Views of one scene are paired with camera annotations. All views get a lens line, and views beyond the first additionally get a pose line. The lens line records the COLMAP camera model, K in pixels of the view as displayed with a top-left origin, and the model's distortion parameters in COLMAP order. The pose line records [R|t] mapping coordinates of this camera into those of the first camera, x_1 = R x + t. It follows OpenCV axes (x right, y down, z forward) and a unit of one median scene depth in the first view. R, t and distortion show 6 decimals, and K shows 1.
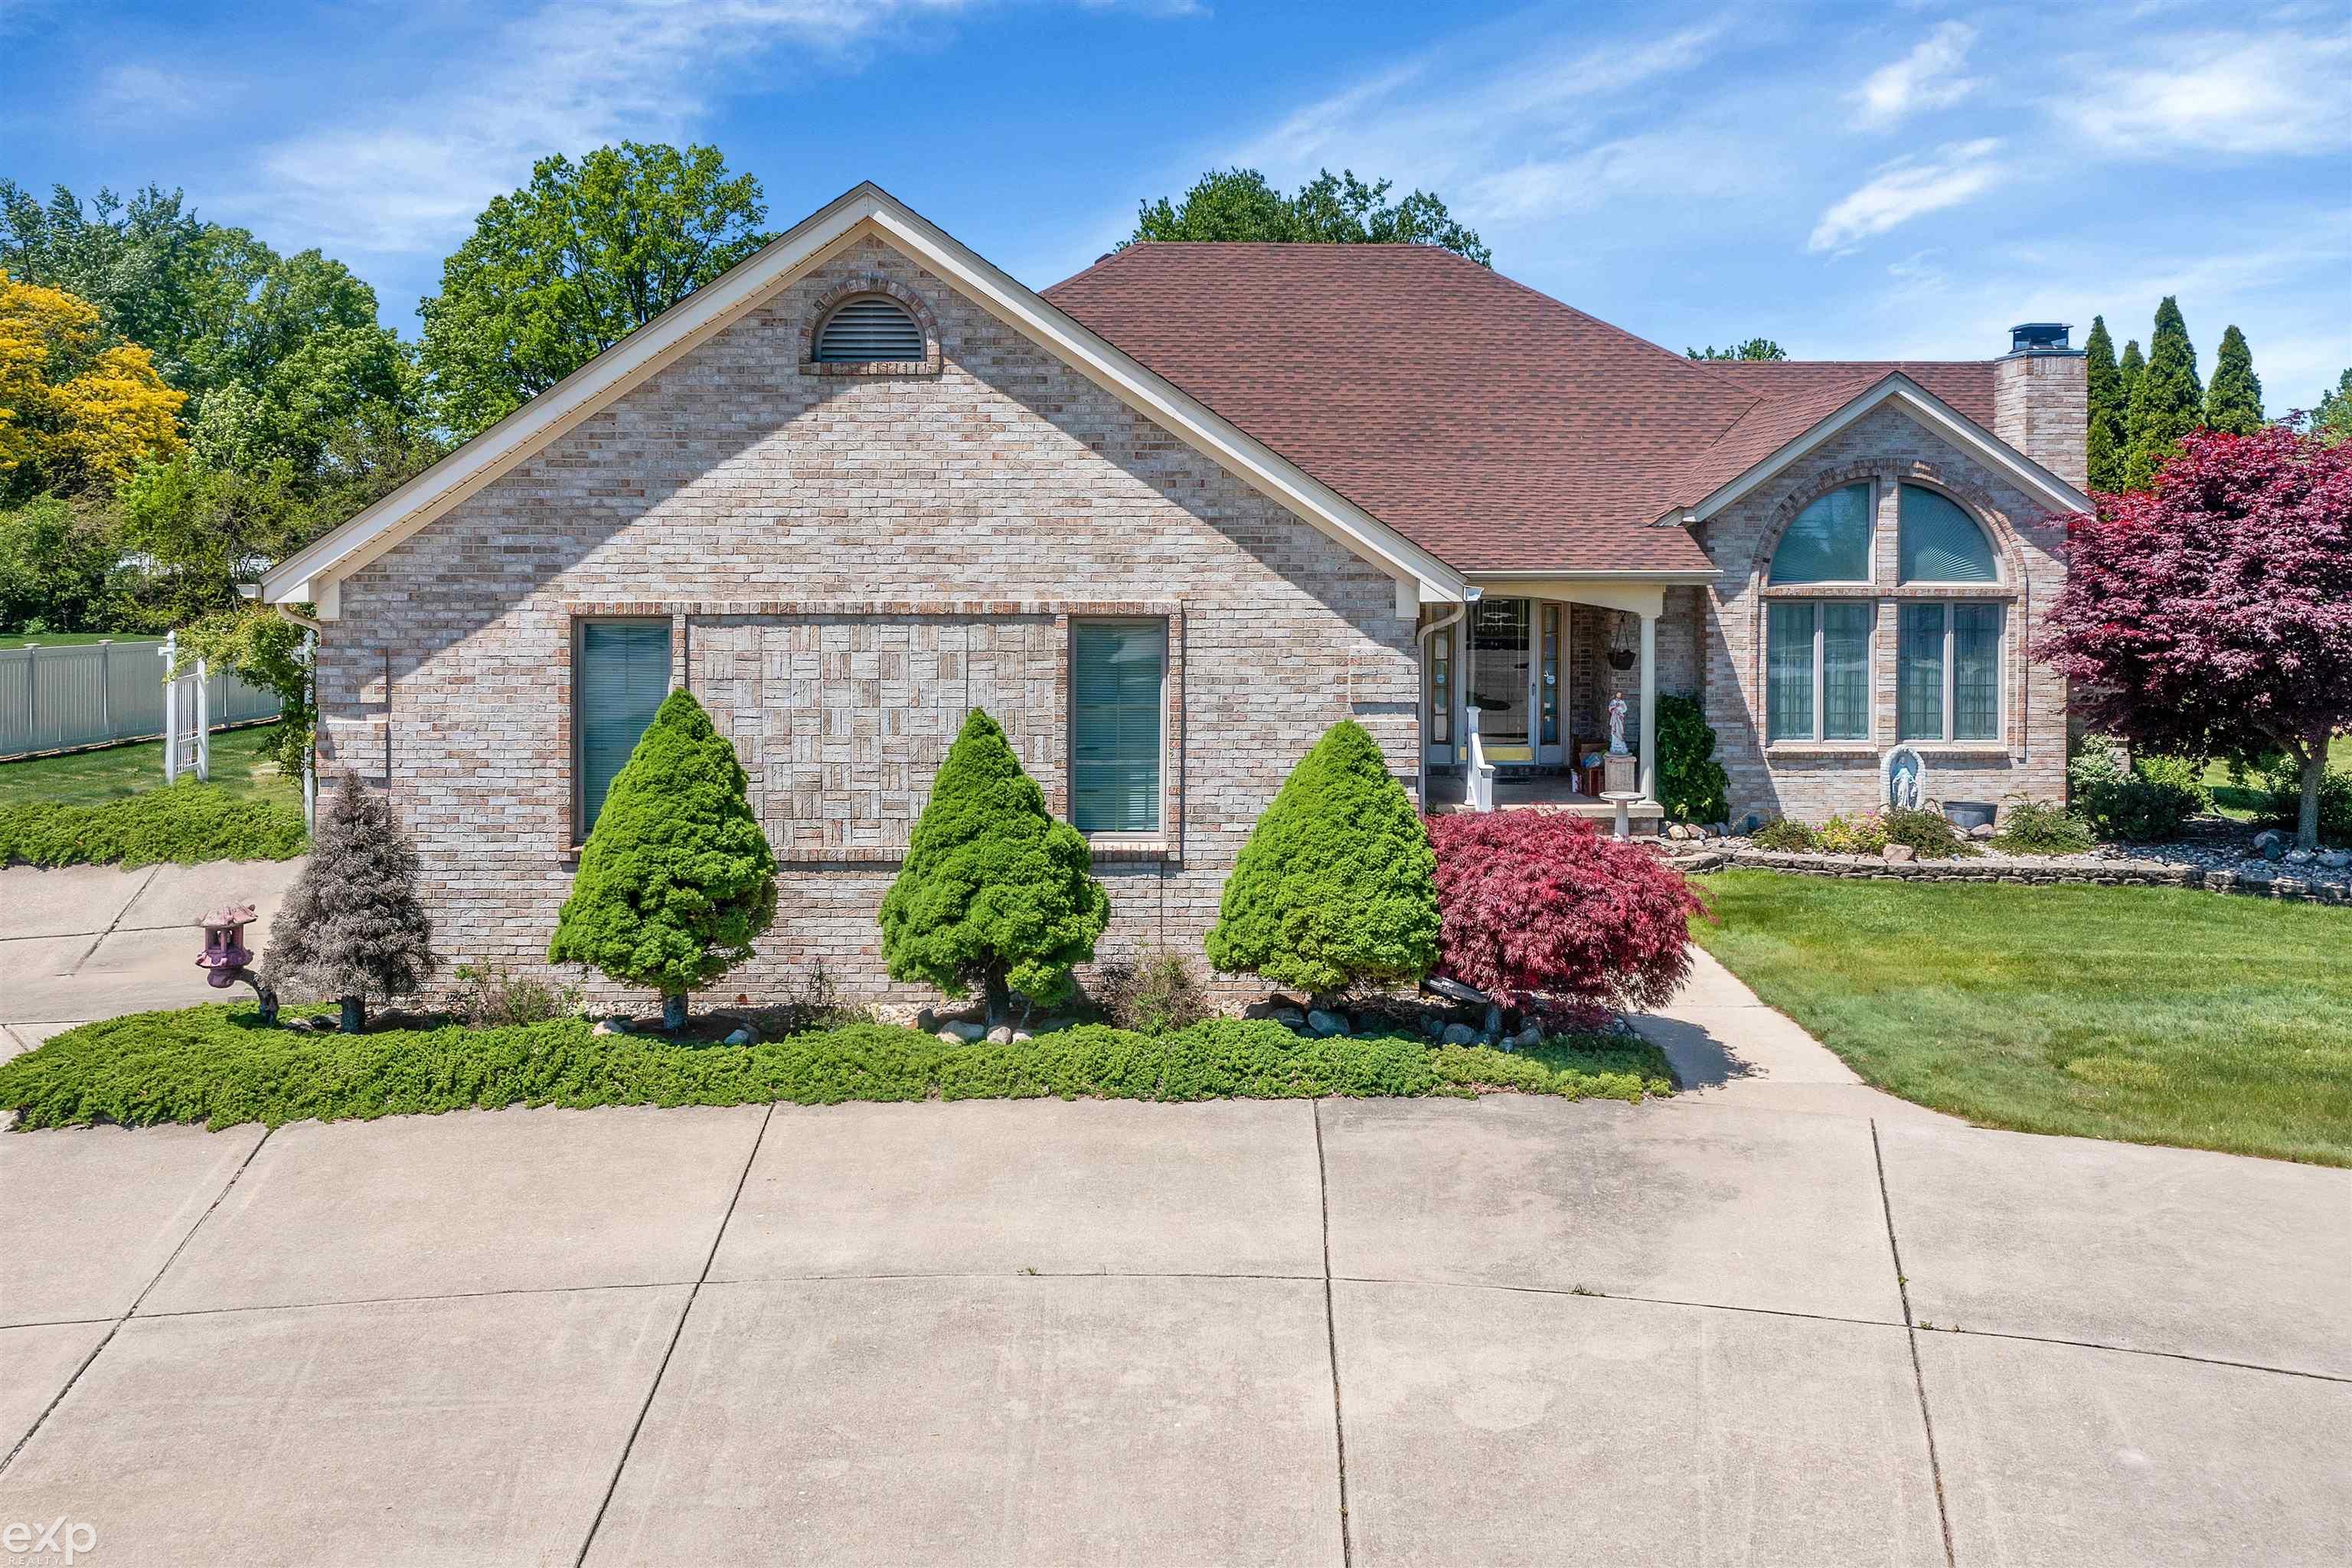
lens RADIAL K [[1952.7, 0, 1177.6], [0, 1952.7, 614.9], [0, 0, 1]] dist [-0.006297, -0.000299]
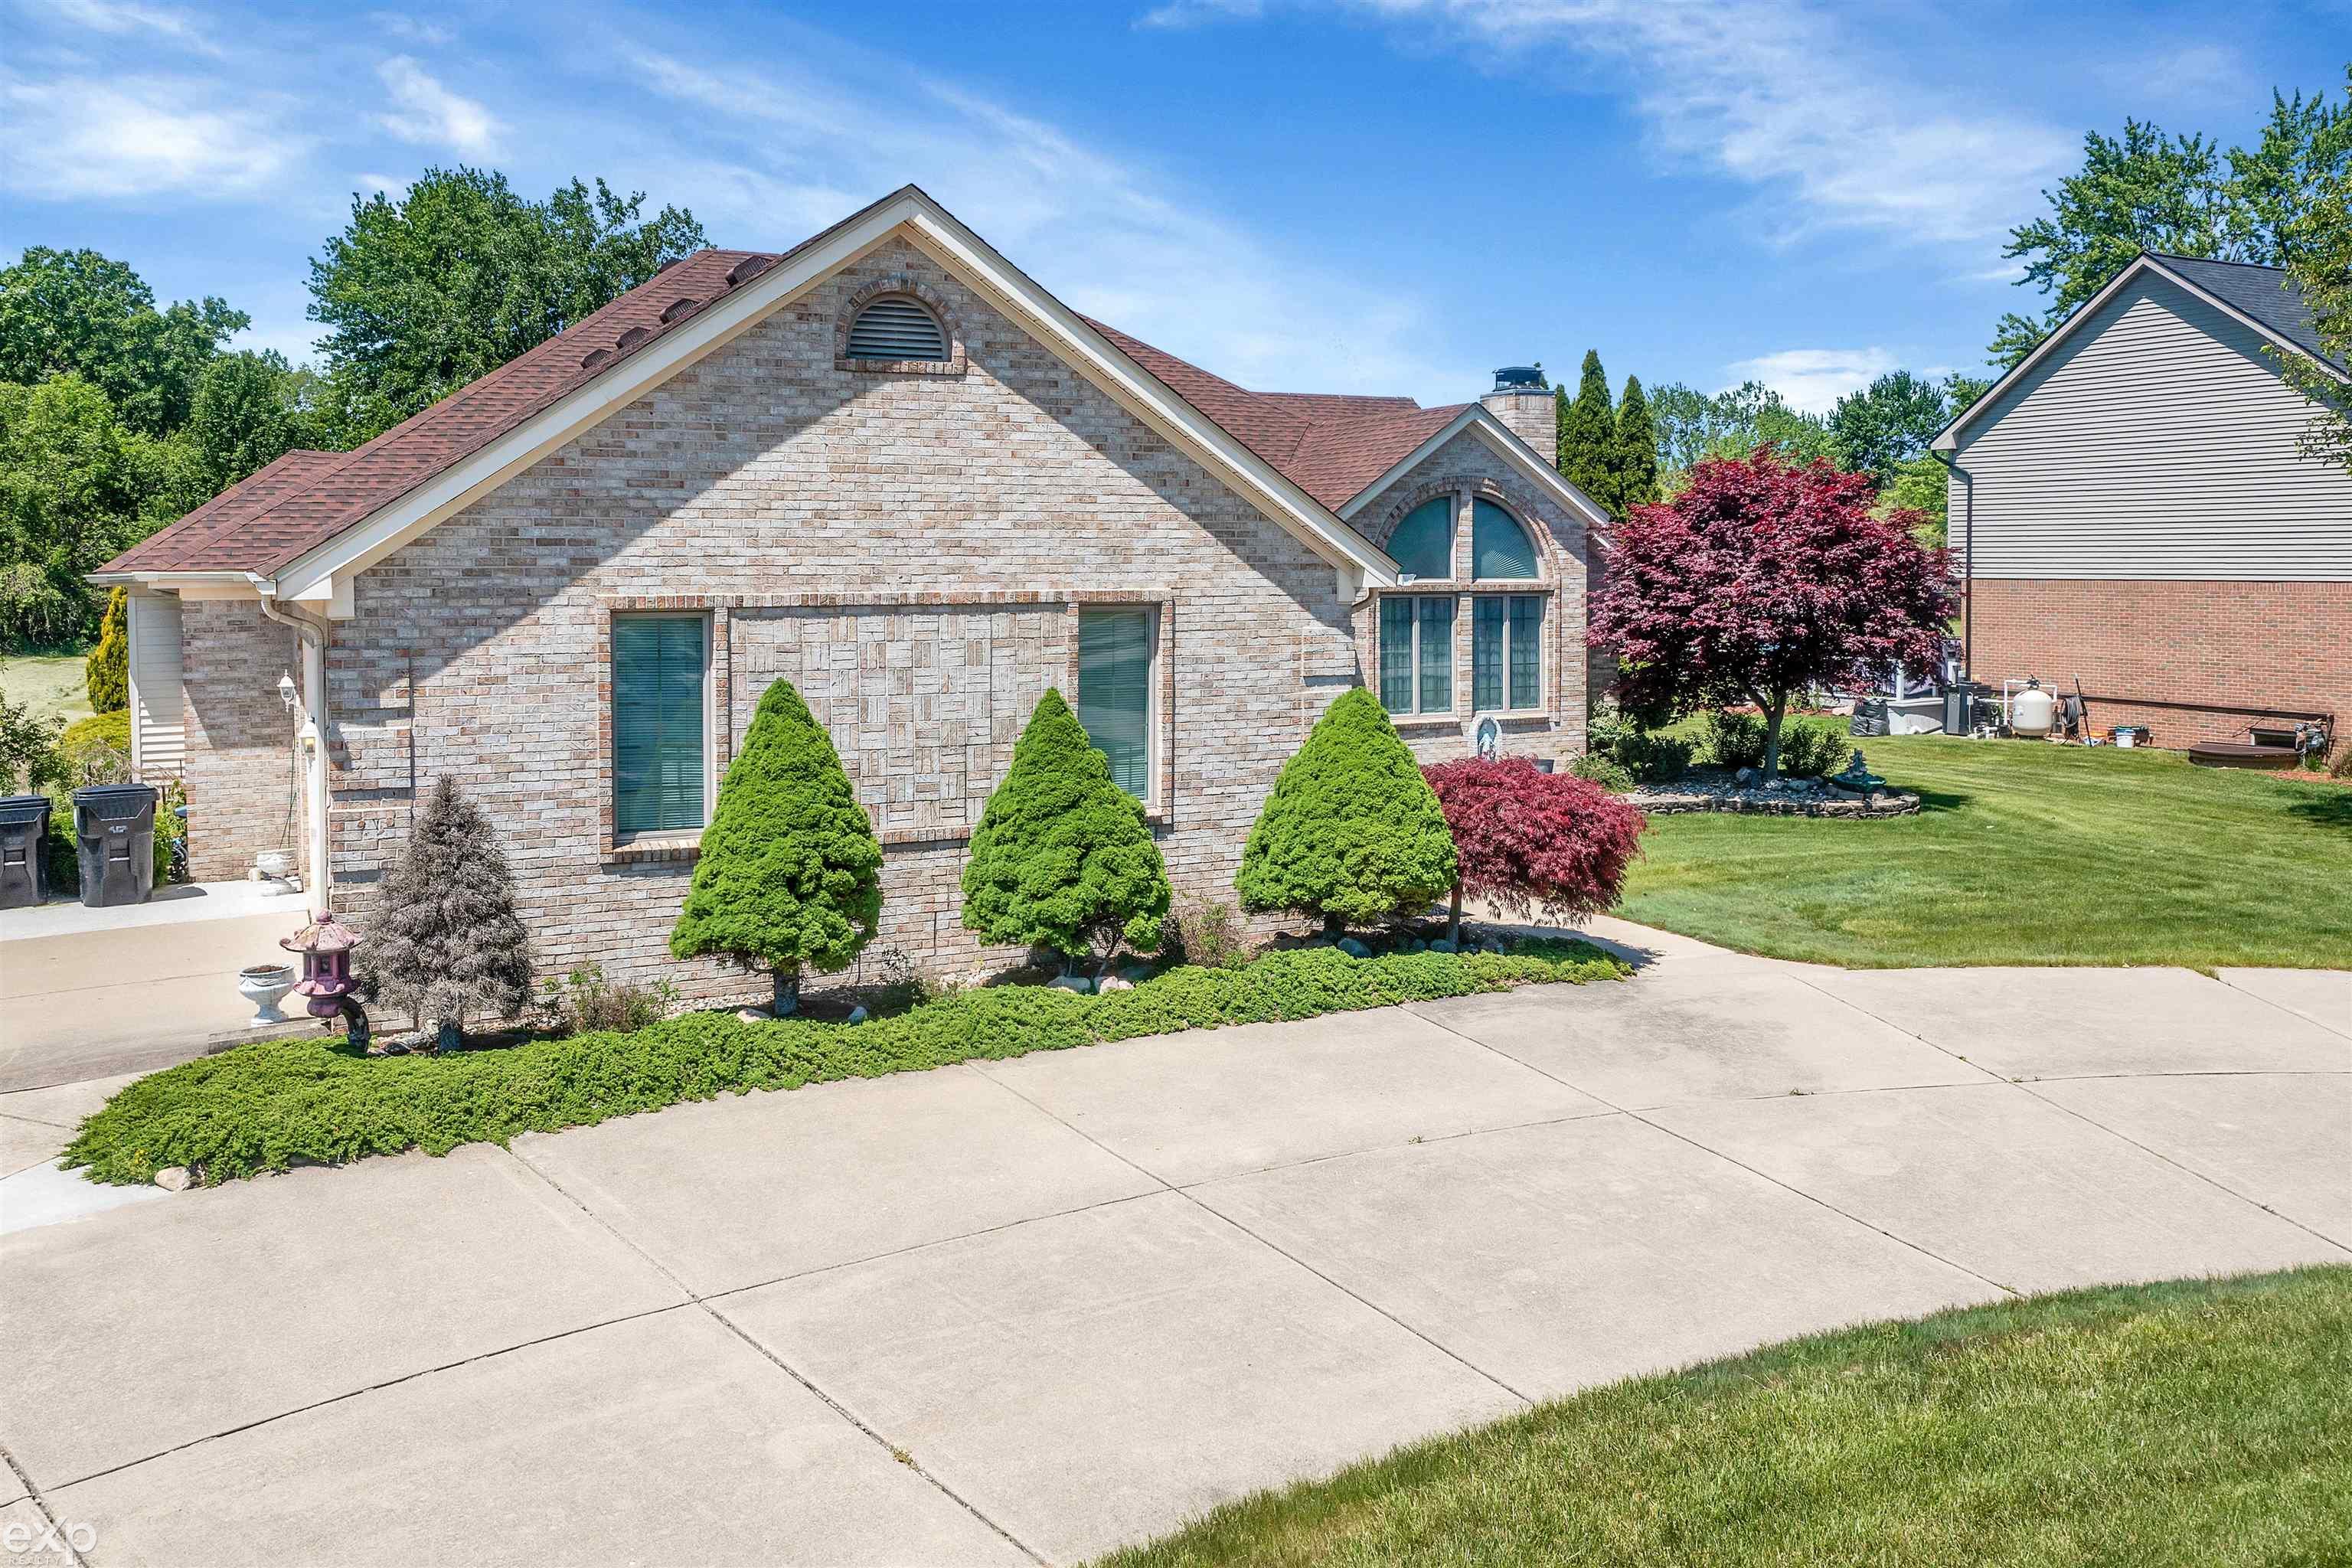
lens RADIAL K [[1939.9, 0, 1185.1], [0, 1939.9, 701.5], [0, 0, 1]] dist [-0.008758, 0.002503]
pose [[0.897398, -0.035351, 0.439804, -0.479230], [0.021607, 0.999110, 0.036220, 0.016864], [-0.440693, -0.023000, 0.897363, 0.008325]]
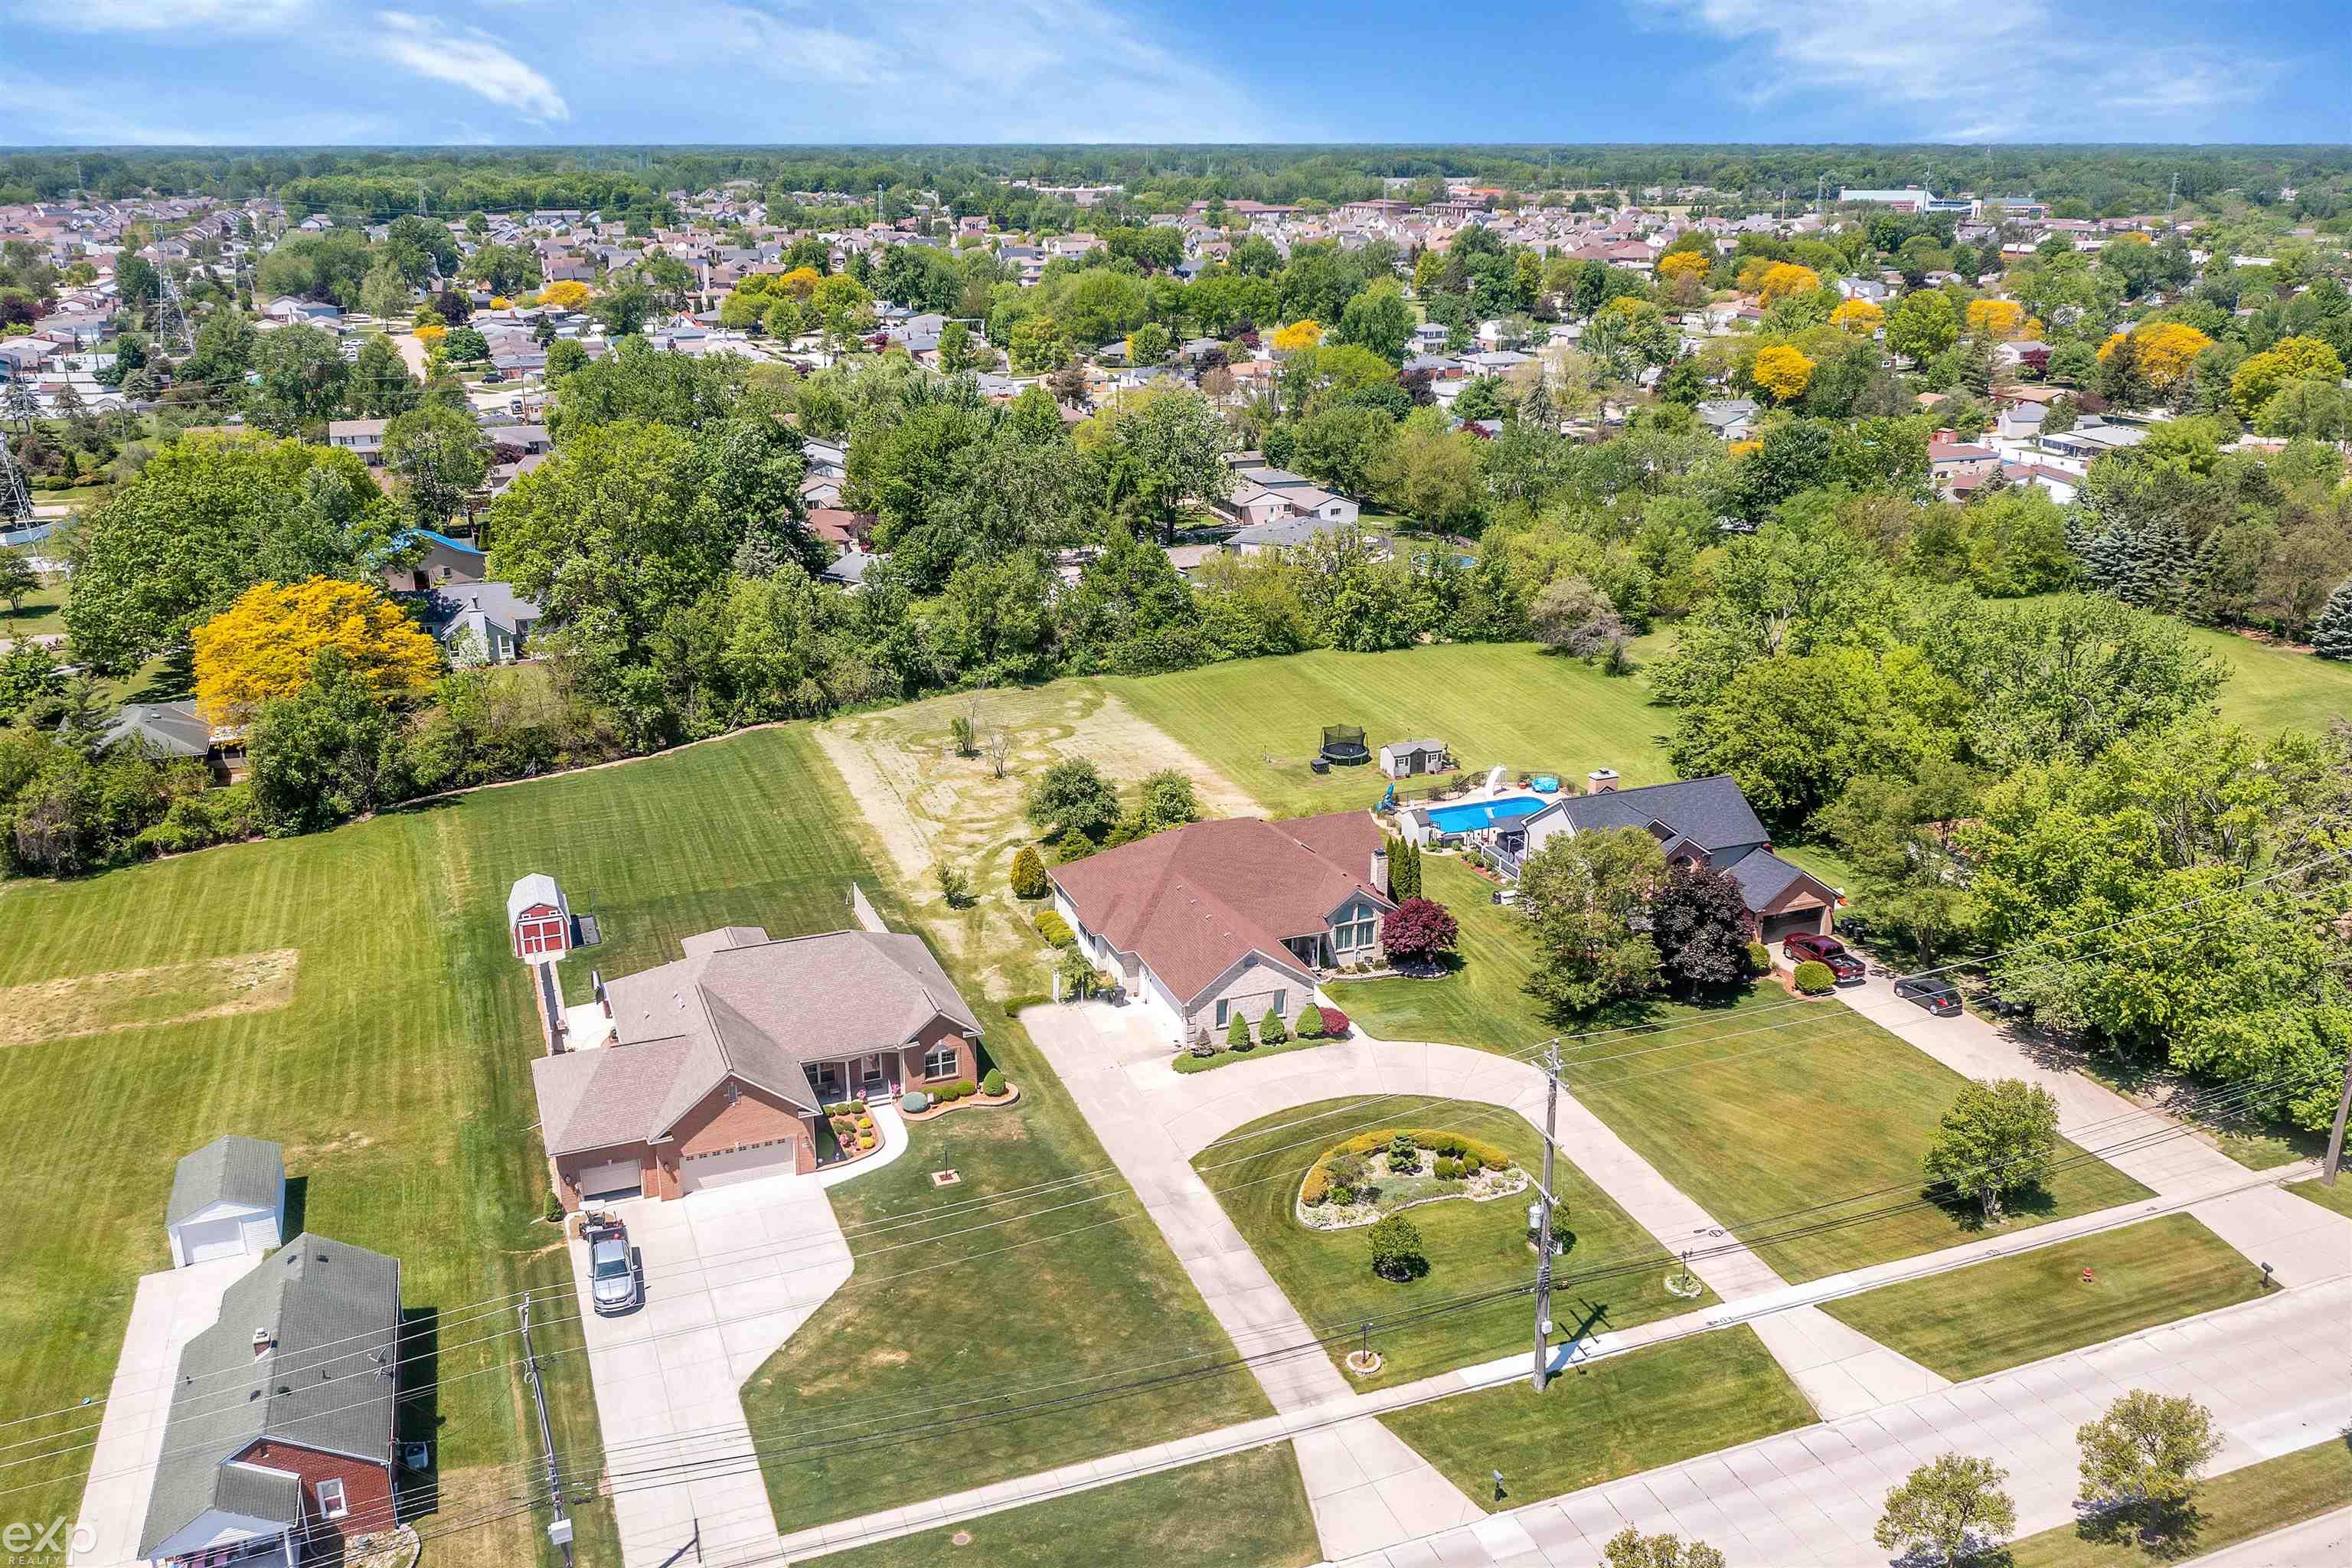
lens RADIAL K [[1952.7, 0, 1177.6], [0, 1952.7, 614.9], [0, 0, 1]] dist [-0.006297, -0.000299]
pose [[0.939344, -0.087283, 0.331686, -2.957434], [0.011481, 0.974537, 0.223934, -3.312768], [-0.342786, -0.206543, 0.916427, -5.896967]]
